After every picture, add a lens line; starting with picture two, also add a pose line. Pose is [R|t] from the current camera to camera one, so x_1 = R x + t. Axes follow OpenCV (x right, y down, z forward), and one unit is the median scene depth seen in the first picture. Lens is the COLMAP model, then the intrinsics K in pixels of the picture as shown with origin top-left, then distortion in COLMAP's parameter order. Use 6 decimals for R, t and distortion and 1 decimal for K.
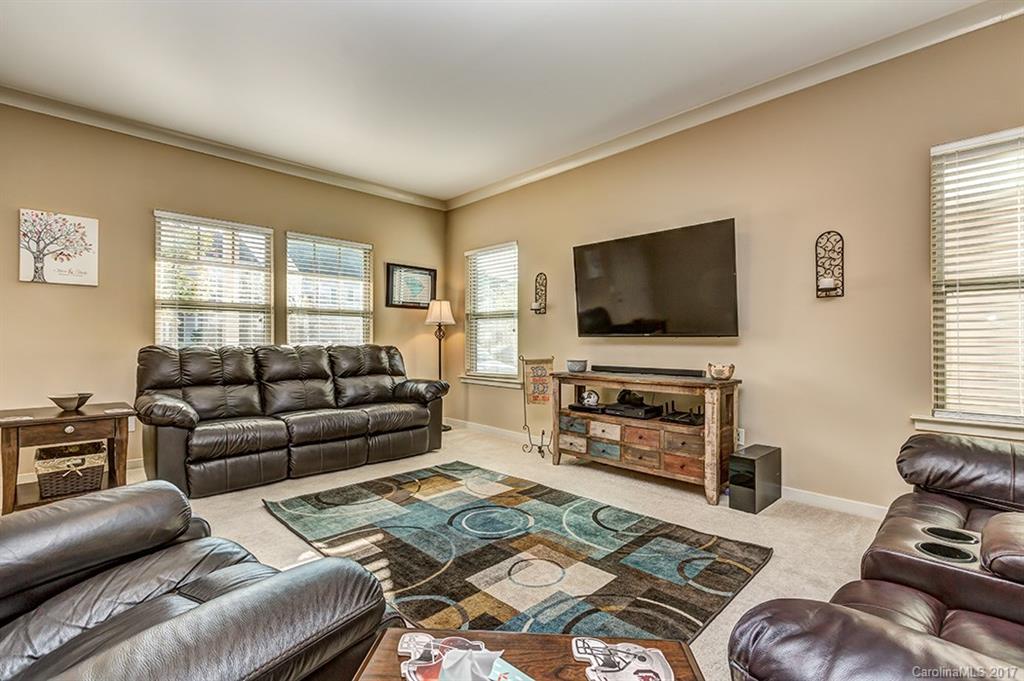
lens RADIAL K [[464.7, 0, 512.0], [0, 464.7, 340.5], [0, 0, 1]] dist [0.001656, -0.007312]
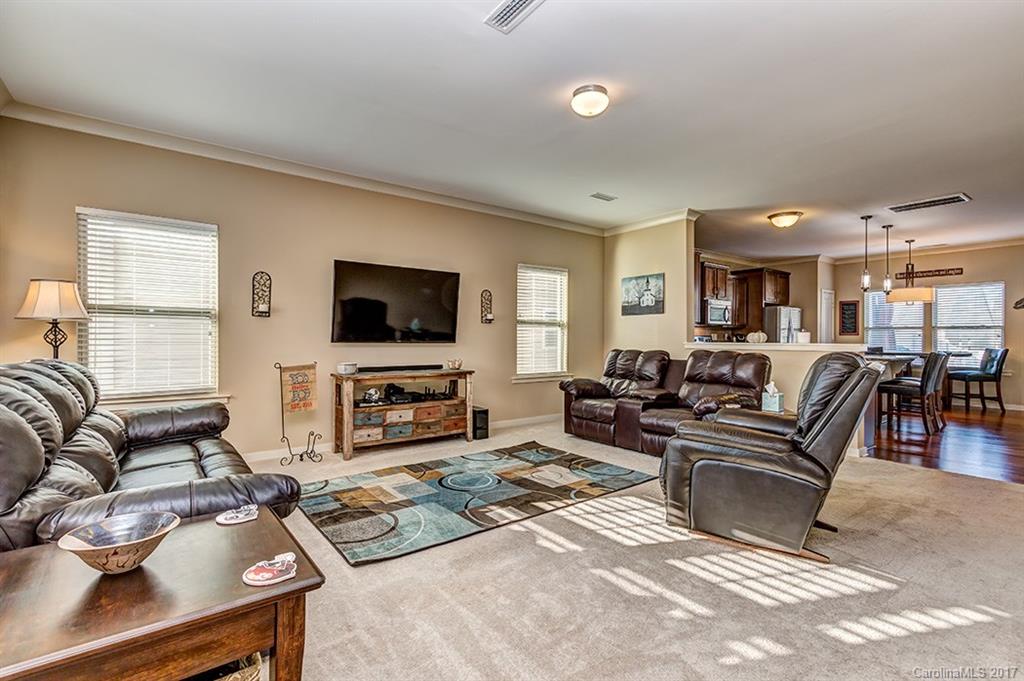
lens RADIAL K [[466.5, 0, 512.0], [0, 466.5, 340.5], [0, 0, 1]] dist [-0.000162, -0.000223]
pose [[0.114636, -0.006080, 0.993389, -0.918282], [-0.007251, 0.999950, 0.006957, -0.024246], [-0.993381, -0.008000, 0.114586, 0.474087]]
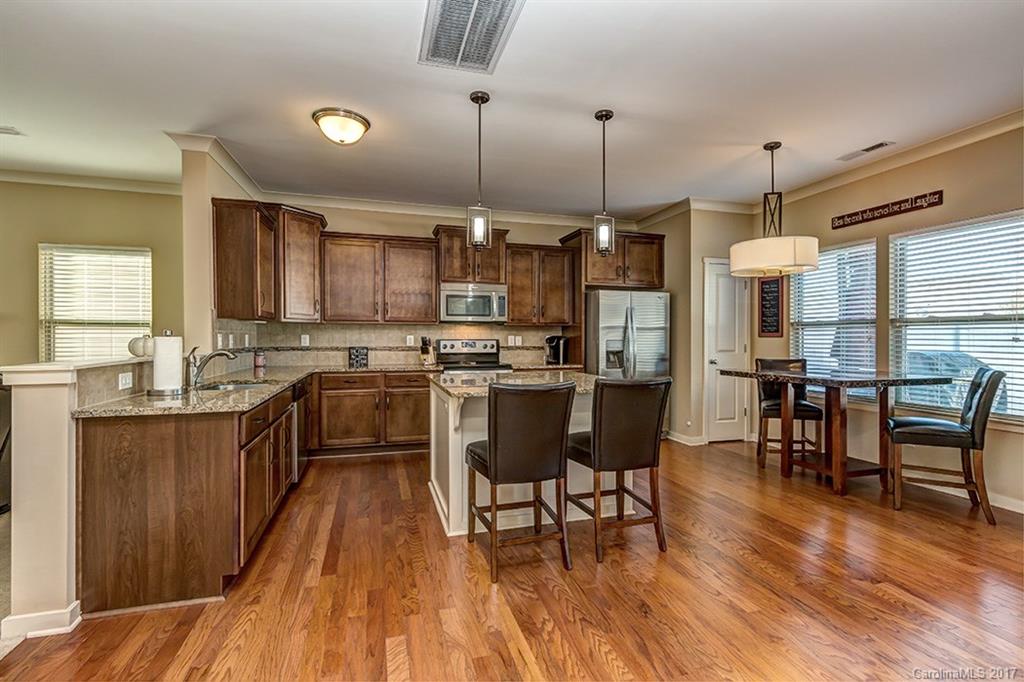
lens RADIAL K [[464.7, 0, 512.0], [0, 464.7, 341.0], [0, 0, 1]] dist [0.001656, -0.007312]
pose [[0.455850, -0.004889, 0.890043, 0.111991], [-0.003971, 0.999964, 0.007526, -0.043641], [-0.890048, -0.006965, 0.455815, -0.895801]]
